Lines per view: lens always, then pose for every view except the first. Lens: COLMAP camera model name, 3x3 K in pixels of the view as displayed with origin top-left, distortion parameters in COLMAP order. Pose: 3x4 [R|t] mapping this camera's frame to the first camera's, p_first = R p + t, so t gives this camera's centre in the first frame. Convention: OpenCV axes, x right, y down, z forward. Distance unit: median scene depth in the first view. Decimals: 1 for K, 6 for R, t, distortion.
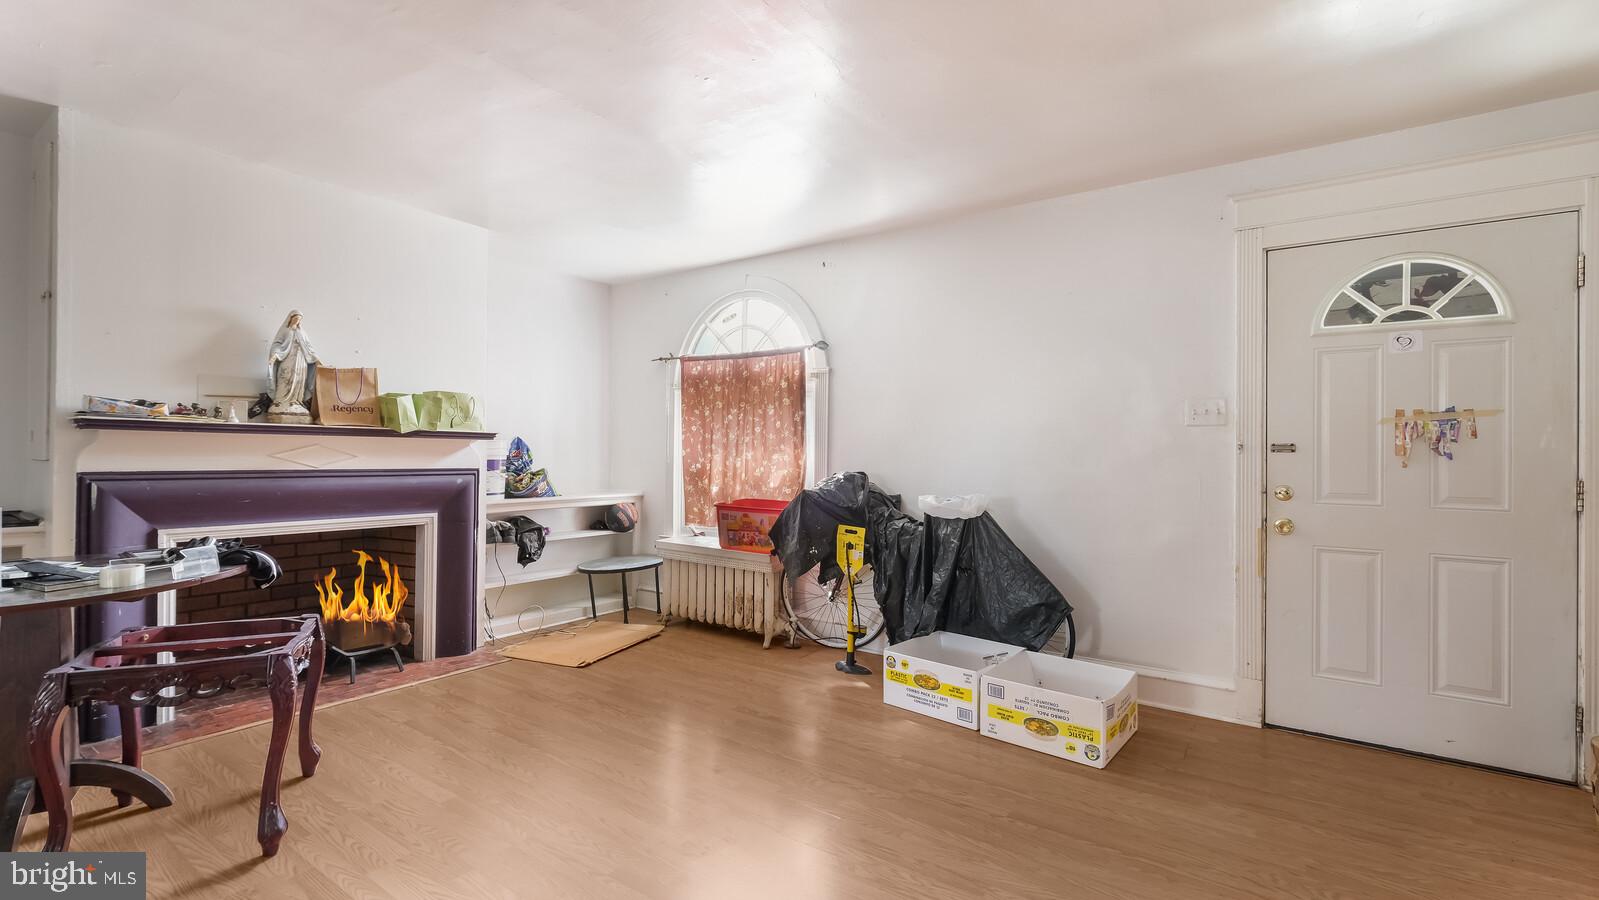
lens RADIAL K [[710.1, 0, 799.5], [0, 710.1, 450.0], [0, 0, 1]] dist [-0.002074, -0.000347]
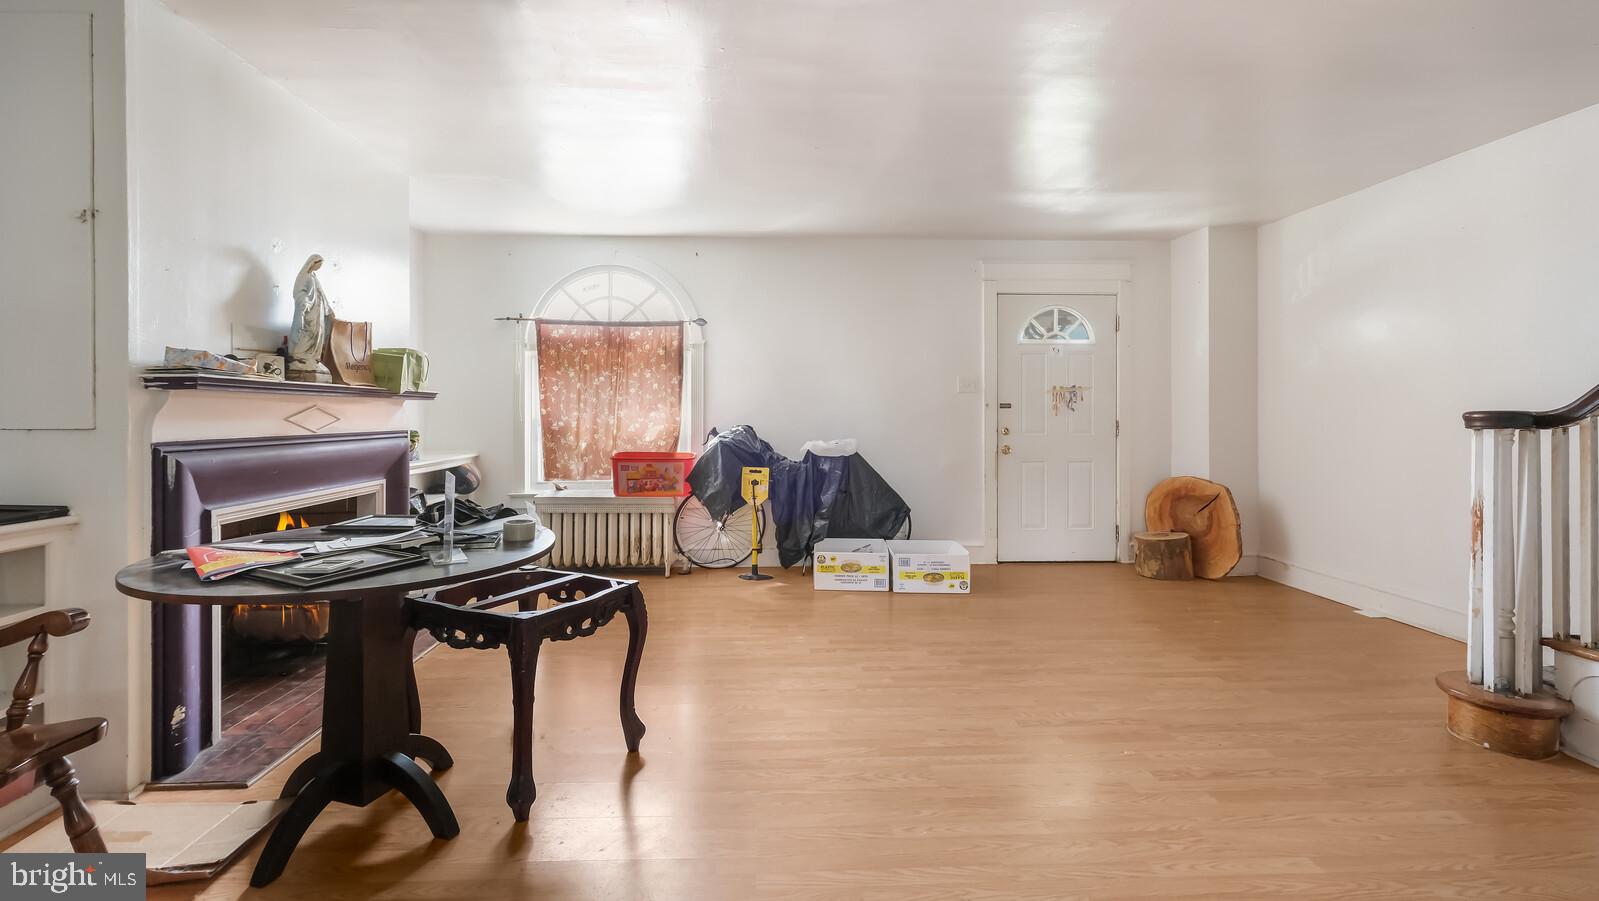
lens RADIAL K [[706.4, 0, 798.9], [0, 706.4, 413.9], [0, 0, 1]] dist [-0.000460, 0.000012]
pose [[0.783655, -0.011538, 0.621090, -0.660399], [0.004673, 0.999909, 0.012679, -0.005604], [-0.621179, -0.007034, 0.783637, -0.054503]]
